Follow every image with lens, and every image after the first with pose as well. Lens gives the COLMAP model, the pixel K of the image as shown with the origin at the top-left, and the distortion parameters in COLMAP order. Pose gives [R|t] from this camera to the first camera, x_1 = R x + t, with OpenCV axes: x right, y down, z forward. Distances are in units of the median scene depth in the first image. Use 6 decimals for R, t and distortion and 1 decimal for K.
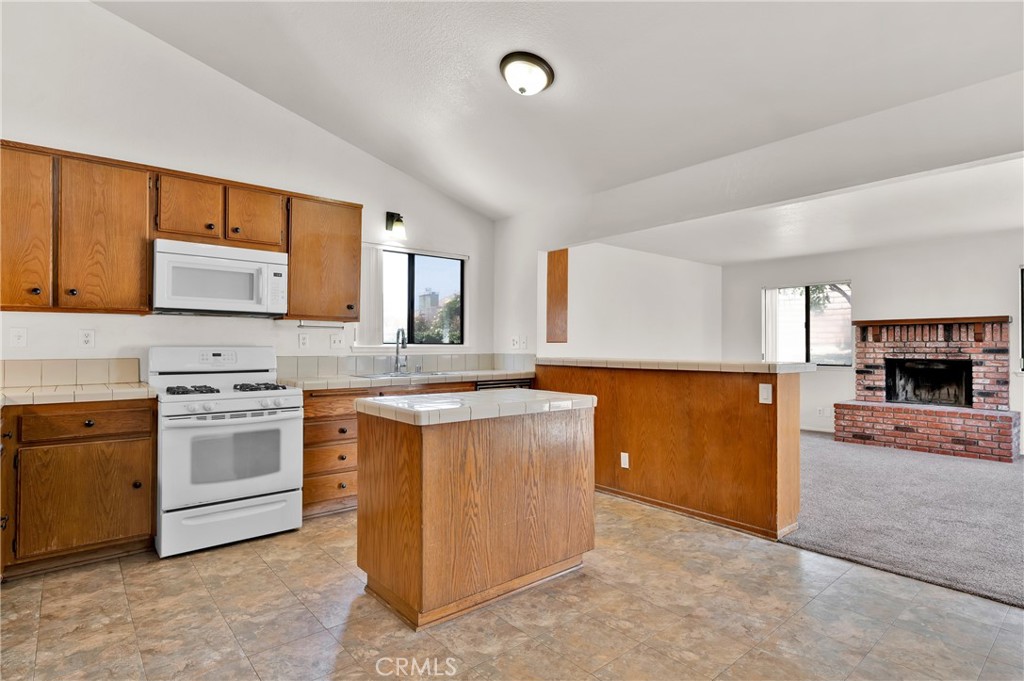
lens RADIAL K [[524.7, 0, 515.5], [0, 524.7, 341.2], [0, 0, 1]] dist [-0.000529, 0.000598]
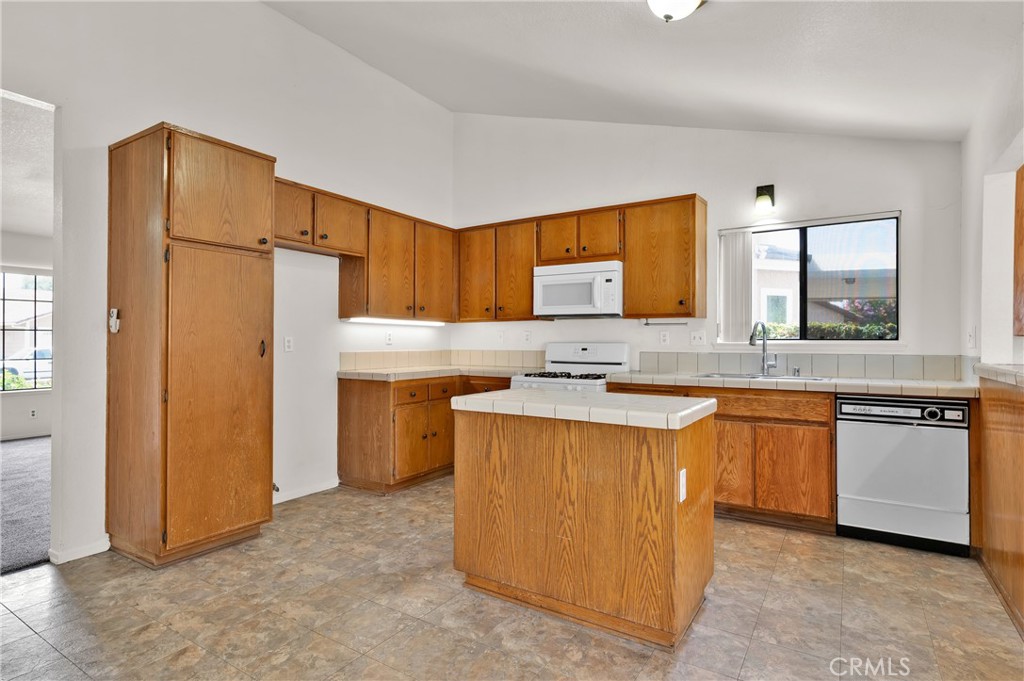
lens RADIAL K [[524.7, 0, 515.5], [0, 524.7, 341.2], [0, 0, 1]] dist [-0.000529, 0.000598]
pose [[0.296809, -0.002547, -0.954934, 0.661951], [0.006863, 0.999976, -0.000535, 0.006443], [0.954912, -0.006395, 0.296819, 0.525276]]
